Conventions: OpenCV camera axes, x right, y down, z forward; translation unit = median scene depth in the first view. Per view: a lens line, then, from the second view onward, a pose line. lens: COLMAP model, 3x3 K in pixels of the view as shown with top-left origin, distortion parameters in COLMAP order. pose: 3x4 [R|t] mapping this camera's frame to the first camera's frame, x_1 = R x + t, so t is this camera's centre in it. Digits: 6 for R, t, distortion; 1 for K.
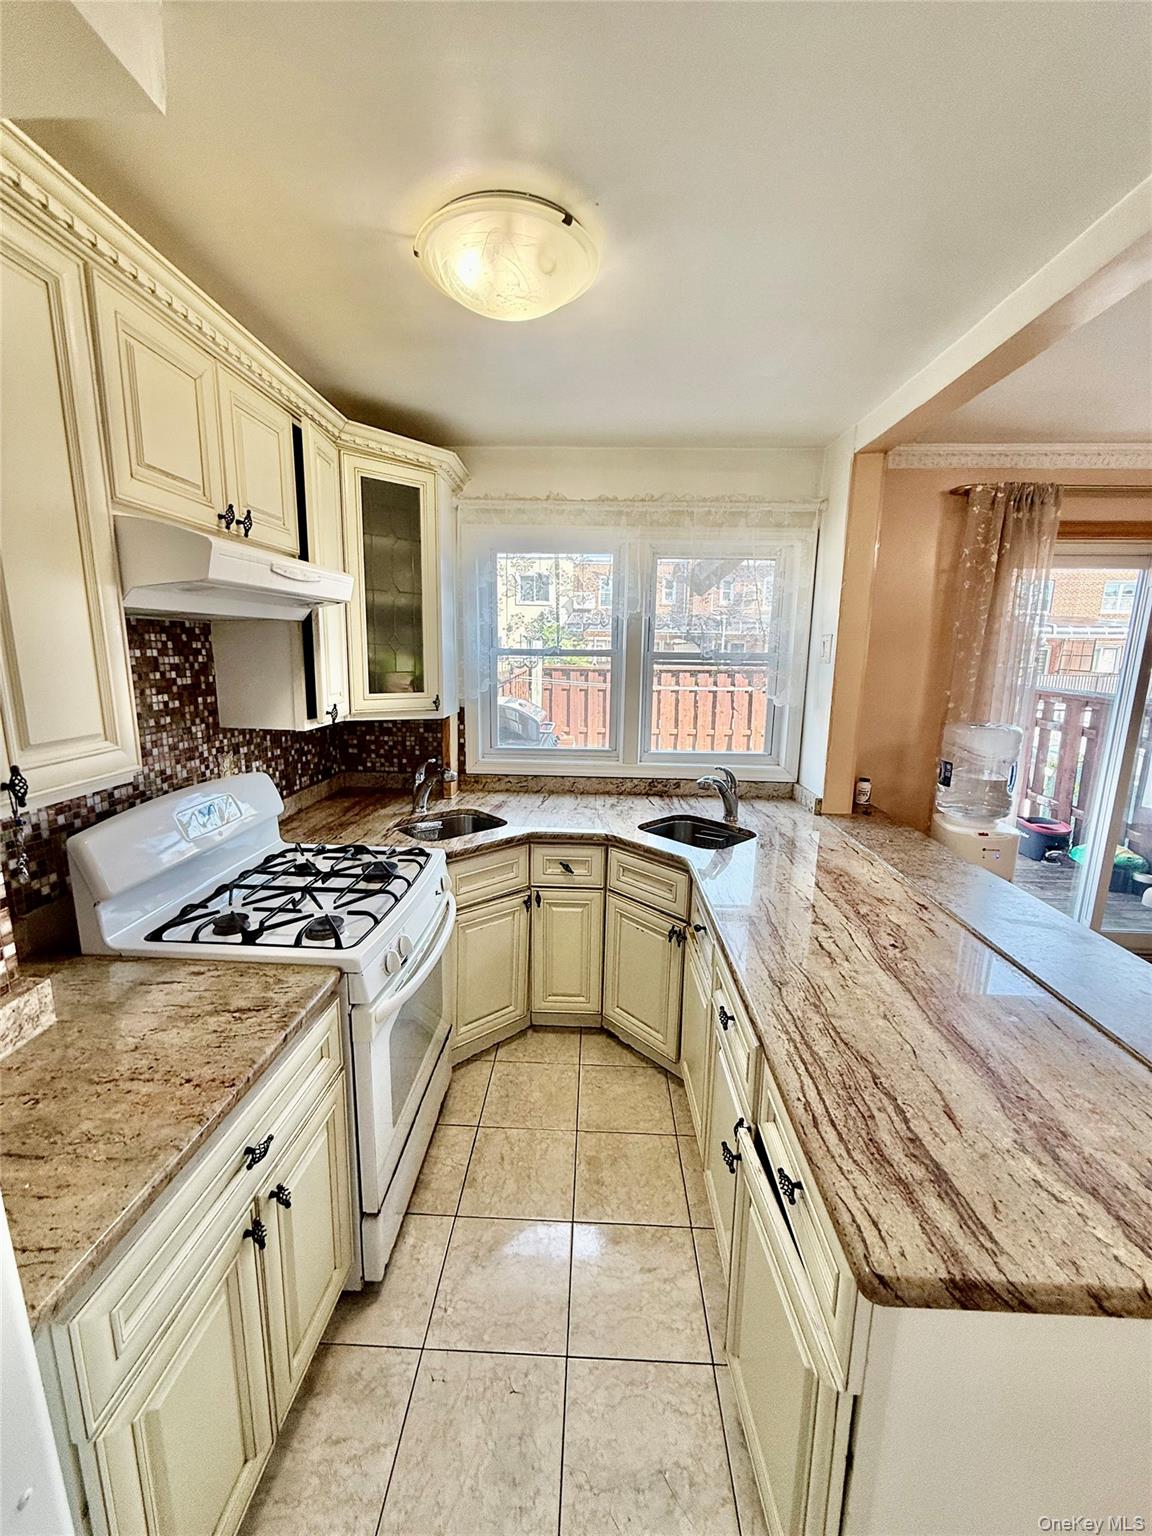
lens RADIAL K [[610.1, 0, 579.7], [0, 610.1, 763.9], [0, 0, 1]] dist [0.000858, -0.000367]
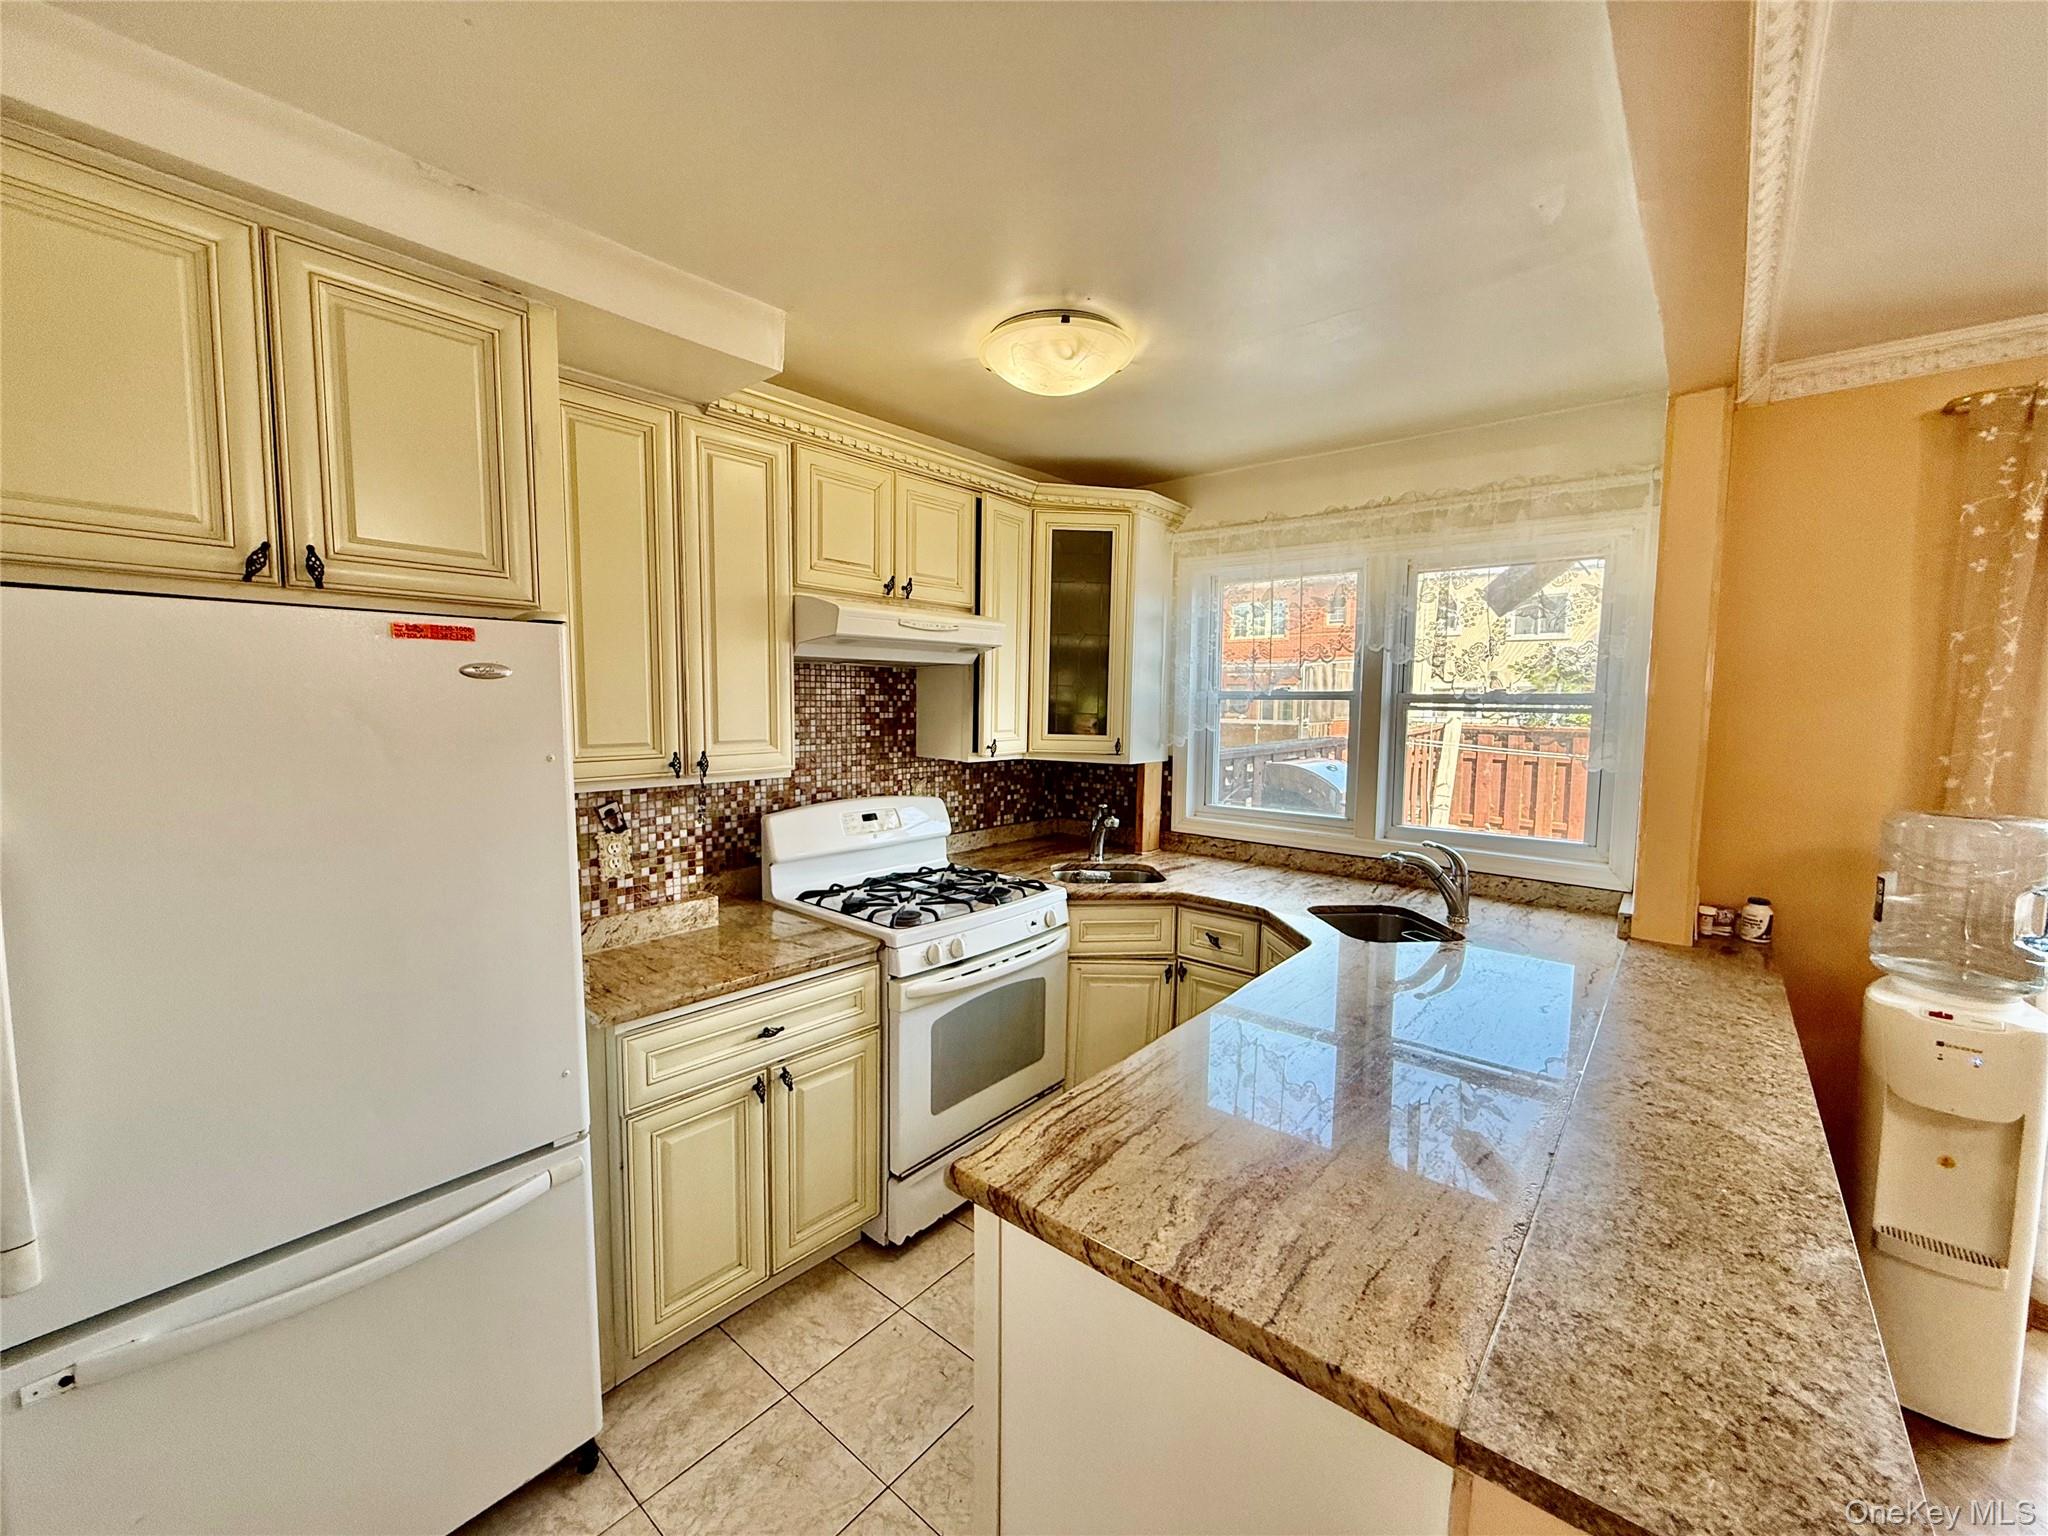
lens RADIAL K [[813.5, 0, 1024.0], [0, 813.5, 768.0], [0, 0, 1]] dist [0.000858, -0.000367]
pose [[0.790130, 0.046652, -0.611161, 0.470473], [-0.114704, 0.990738, -0.072667, 0.045964], [0.602111, 0.127519, 0.788163, -0.089904]]
